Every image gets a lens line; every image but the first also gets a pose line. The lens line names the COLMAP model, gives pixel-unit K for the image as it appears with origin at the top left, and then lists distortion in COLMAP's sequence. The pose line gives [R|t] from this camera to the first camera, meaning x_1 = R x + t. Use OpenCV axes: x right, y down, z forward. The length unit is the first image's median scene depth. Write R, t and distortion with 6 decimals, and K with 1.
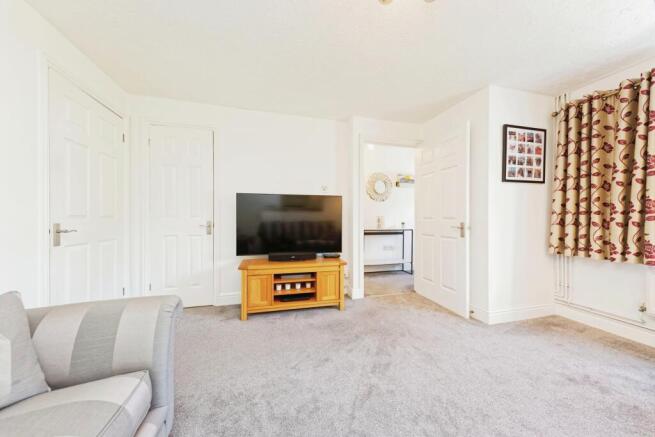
lens RADIAL K [[222.4, 0, 321.5], [0, 222.4, 221.6], [0, 0, 1]] dist [0.000962, 0.000082]
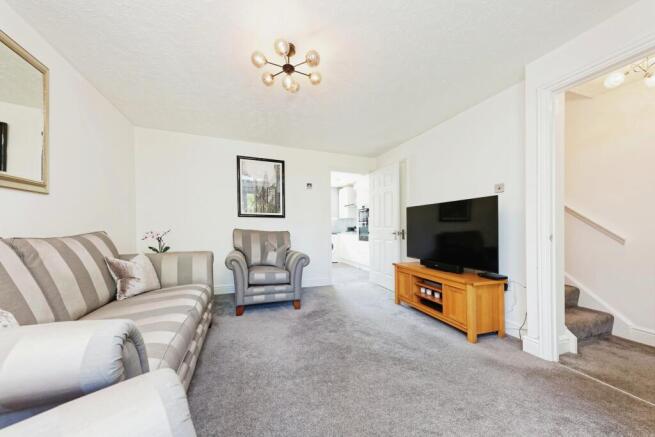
lens RADIAL K [[233.7, 0, 325.5], [0, 233.7, 233.2], [0, 0, 1]] dist [0.020056, -0.000009]
pose [[0.096040, 0.027061, -0.995010, 0.991586], [-0.014712, 0.999560, 0.025765, -0.008549], [0.995269, 0.012164, 0.096396, 0.437350]]
